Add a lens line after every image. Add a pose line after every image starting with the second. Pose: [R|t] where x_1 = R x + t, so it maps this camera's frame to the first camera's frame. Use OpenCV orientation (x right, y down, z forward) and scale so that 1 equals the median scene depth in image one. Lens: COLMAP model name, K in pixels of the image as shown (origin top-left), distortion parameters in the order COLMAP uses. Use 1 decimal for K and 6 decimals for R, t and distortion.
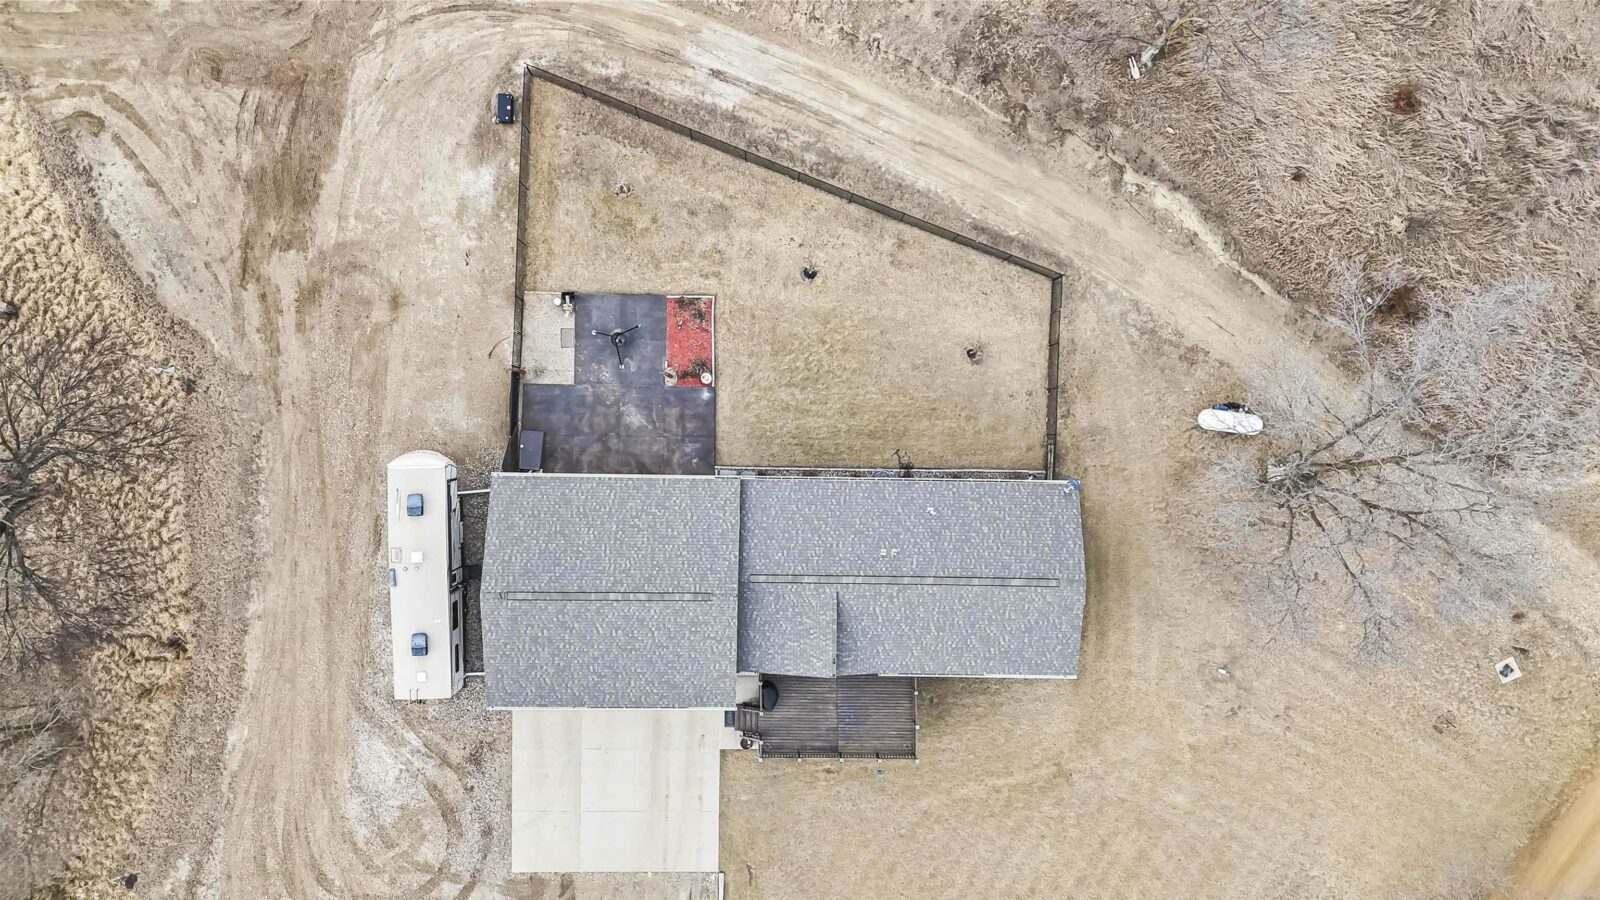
lens RADIAL K [[1175.6, 0, 799.2], [0, 1175.6, 440.6], [0, 0, 1]] dist [0.085506, -0.089752]
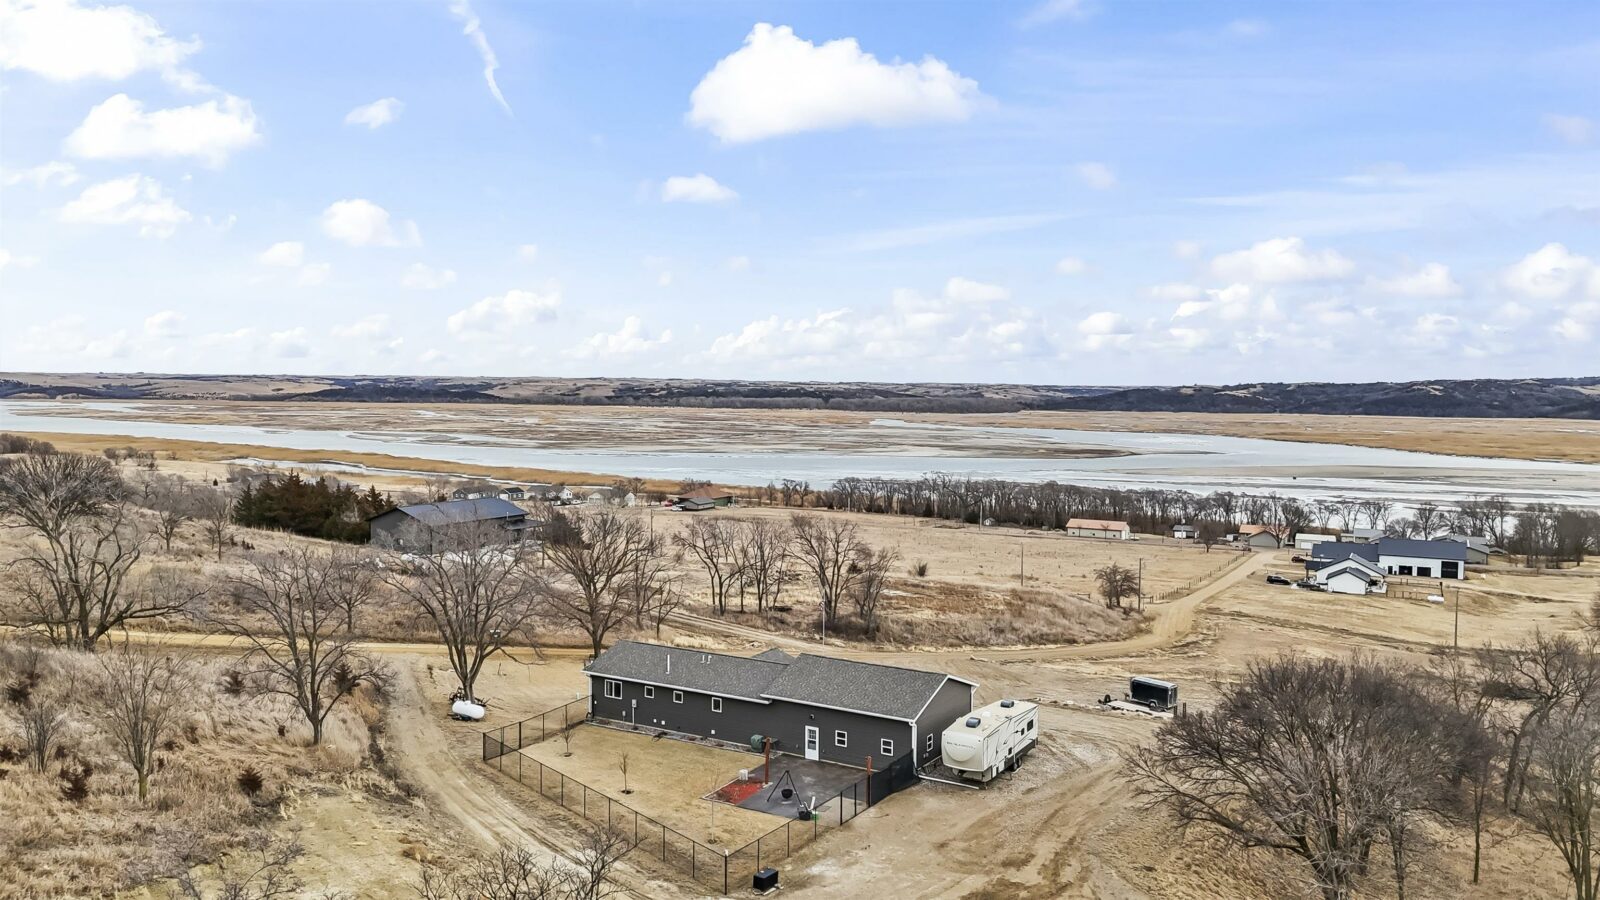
lens RADIAL K [[1175.6, 0, 799.2], [0, 1175.6, 440.6], [0, 0, 1]] dist [0.085506, -0.089752]
pose [[-0.865073, -0.061075, 0.497915, -0.752330], [0.500739, -0.045435, 0.864405, -1.122599], [-0.030171, 0.997099, 0.069888, 0.549337]]
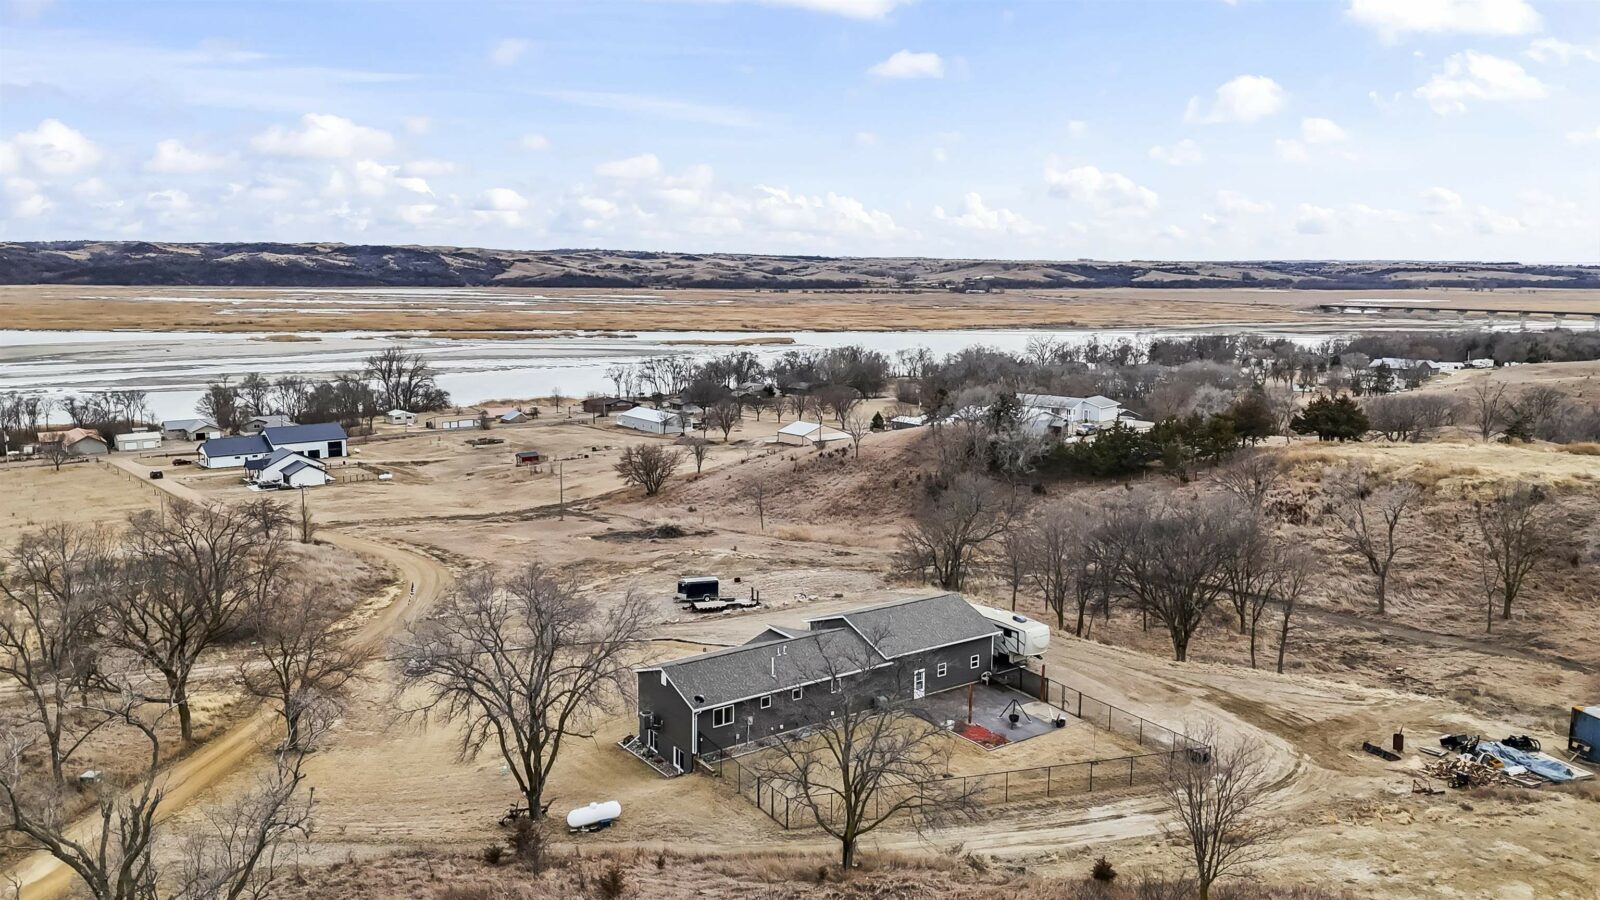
lens RADIAL K [[1175.6, 0, 799.2], [0, 1175.6, 440.6], [0, 0, 1]] dist [0.085506, -0.089752]
pose [[-0.810808, 0.049335, -0.583229, 0.879788], [-0.583982, -0.135317, 0.800409, -1.038513], [-0.039433, 0.989573, 0.138526, 0.477331]]
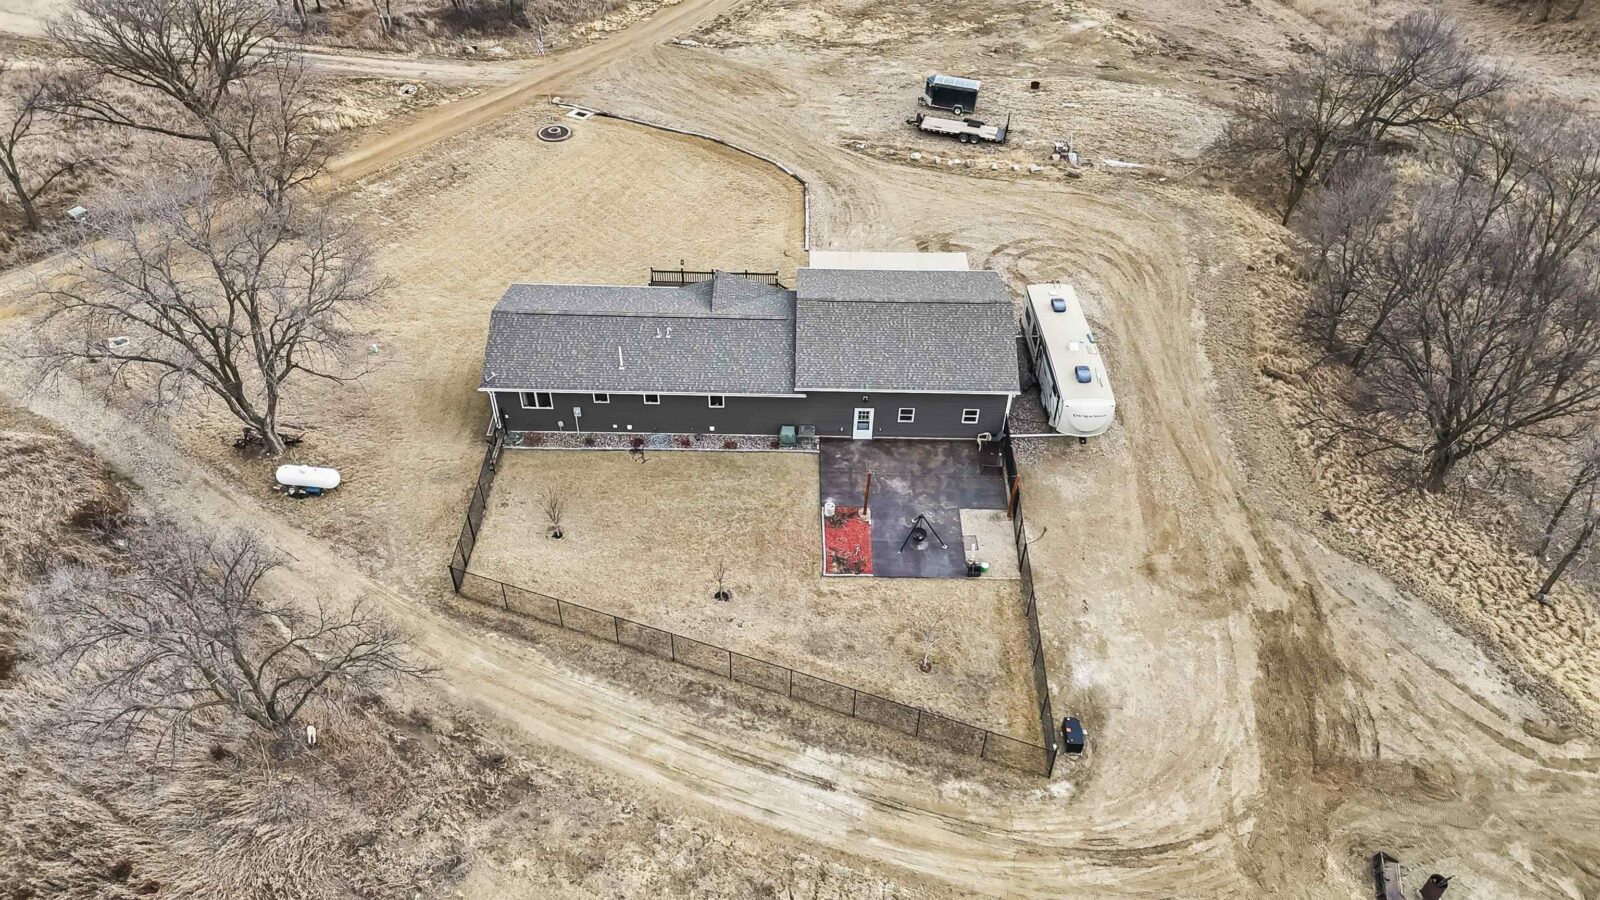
lens RADIAL K [[1175.6, 0, 799.2], [0, 1175.6, 440.6], [0, 0, 1]] dist [0.085506, -0.089752]
pose [[-0.998683, -0.031156, -0.040773, -0.010249], [-0.008481, -0.683423, 0.729973, -0.749076], [-0.050608, 0.729357, 0.682259, 0.275431]]
